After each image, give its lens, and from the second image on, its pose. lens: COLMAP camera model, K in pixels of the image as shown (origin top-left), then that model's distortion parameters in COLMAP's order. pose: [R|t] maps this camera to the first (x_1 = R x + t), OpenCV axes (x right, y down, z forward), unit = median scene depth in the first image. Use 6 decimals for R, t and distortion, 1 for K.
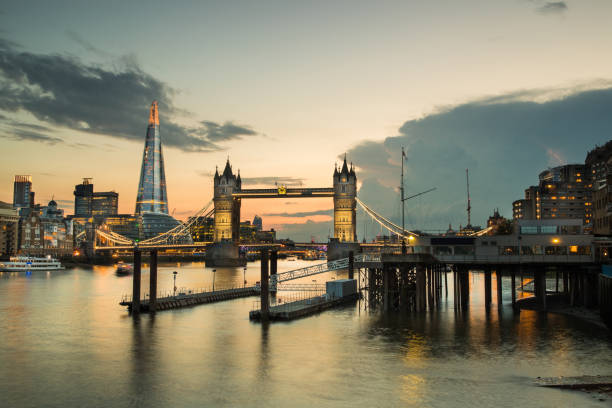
lens RADIAL K [[2223.4, 0, 328.8], [0, 2223.4, 193.3], [0, 0, 1]] dist [2.076260, -3.379232]
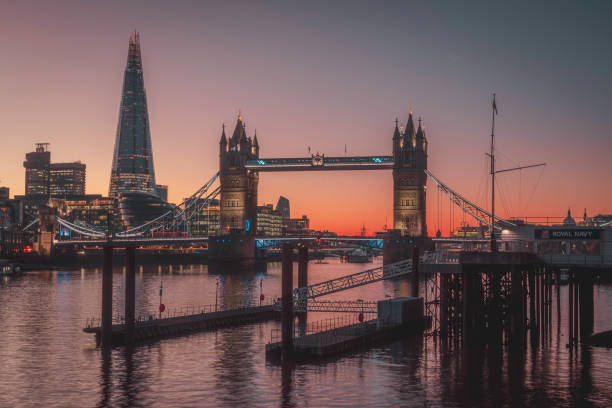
lens RADIAL K [[2021.4, 0, 334.2], [0, 2021.4, 203.8], [0, 0, 1]] dist [0.453329, -2.356406]
pose [[0.999998, -0.000890, -0.001998, -0.014635], [0.000919, 0.999897, 0.014332, 0.003285], [0.001985, -0.014334, 0.999895, 0.371707]]
